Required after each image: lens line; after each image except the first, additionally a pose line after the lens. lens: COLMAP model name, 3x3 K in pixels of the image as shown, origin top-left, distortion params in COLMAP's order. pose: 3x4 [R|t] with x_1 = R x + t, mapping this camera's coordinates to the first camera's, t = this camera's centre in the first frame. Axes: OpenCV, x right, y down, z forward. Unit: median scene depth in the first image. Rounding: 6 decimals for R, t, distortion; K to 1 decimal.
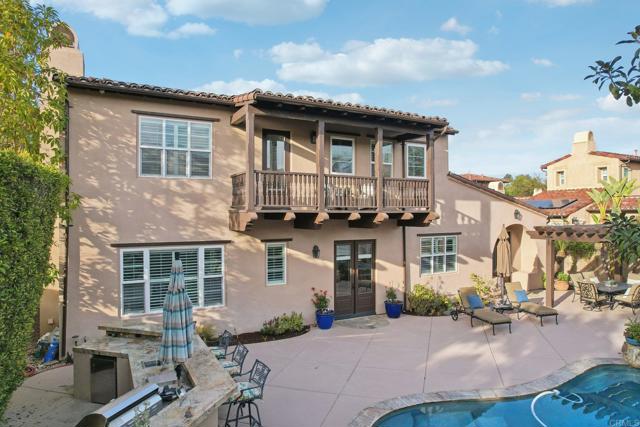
lens RADIAL K [[408.3, 0, 320.0], [0, 408.3, 213.5], [0, 0, 1]] dist [-0.029288, 0.000968]
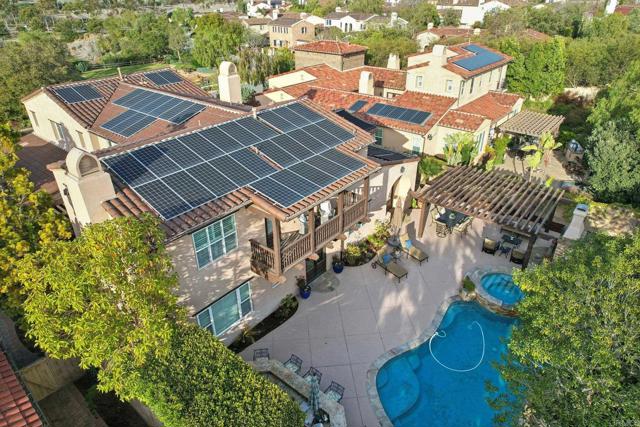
lens RADIAL K [[408.3, 0, 320.0], [0, 408.3, 213.5], [0, 0, 1]] dist [-0.029288, 0.000968]
pose [[0.922474, -0.185981, 0.338309, -0.461147], [-0.005726, 0.869625, 0.493680, -0.876997], [-0.386017, -0.457344, 0.801141, -0.181808]]
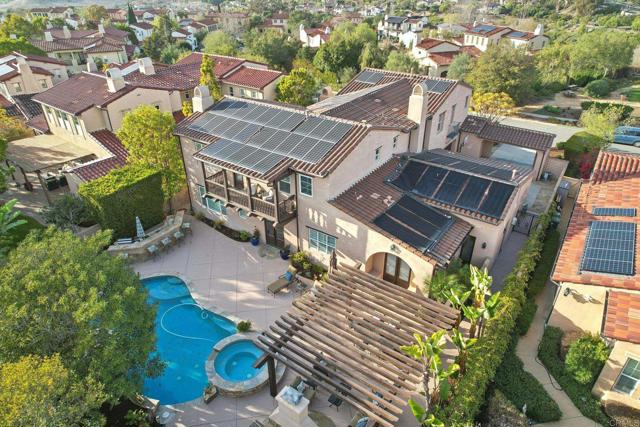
lens RADIAL K [[408.3, 0, 320.0], [0, 408.3, 213.5], [0, 0, 1]] dist [-0.029288, 0.000968]
pose [[0.449538, 0.457431, -0.767250, 1.919600], [0.006175, 0.857320, 0.514747, -1.072880], [0.893240, -0.236136, 0.382573, 0.555285]]
